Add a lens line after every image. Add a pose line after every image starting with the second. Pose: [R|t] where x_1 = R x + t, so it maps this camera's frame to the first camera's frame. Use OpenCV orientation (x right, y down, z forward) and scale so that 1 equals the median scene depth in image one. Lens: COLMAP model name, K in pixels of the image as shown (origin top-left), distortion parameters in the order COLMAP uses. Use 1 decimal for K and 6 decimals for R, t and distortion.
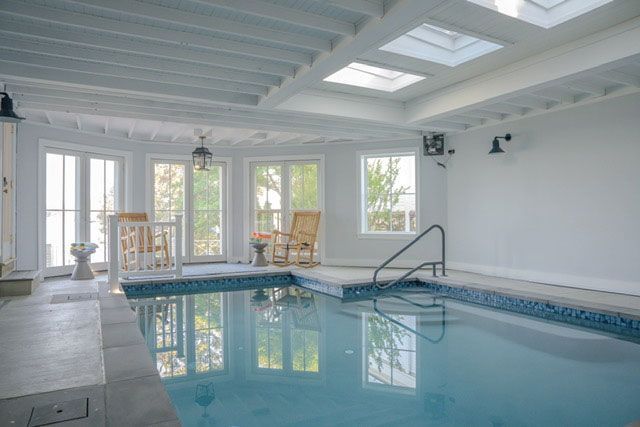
lens RADIAL K [[441.2, 0, 320.0], [0, 441.2, 213.5], [0, 0, 1]] dist [-0.048502, 0.000816]
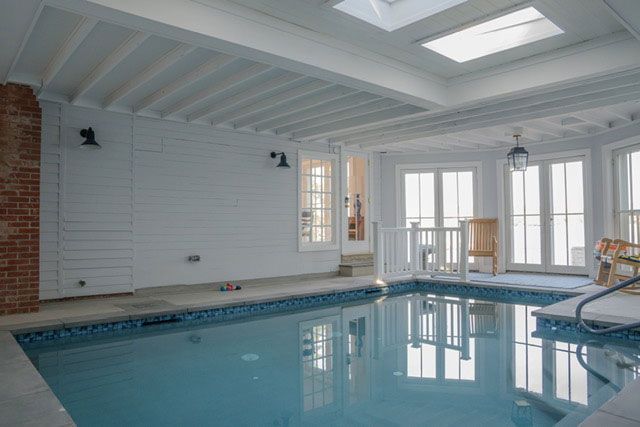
lens RADIAL K [[441.2, 0, 320.0], [0, 441.2, 213.5], [0, 0, 1]] dist [-0.048502, 0.000816]
pose [[0.269672, -0.025344, -0.962619, 0.559577], [0.019838, 0.999588, -0.020760, 0.001485], [0.962748, -0.013499, 0.270064, 0.381138]]
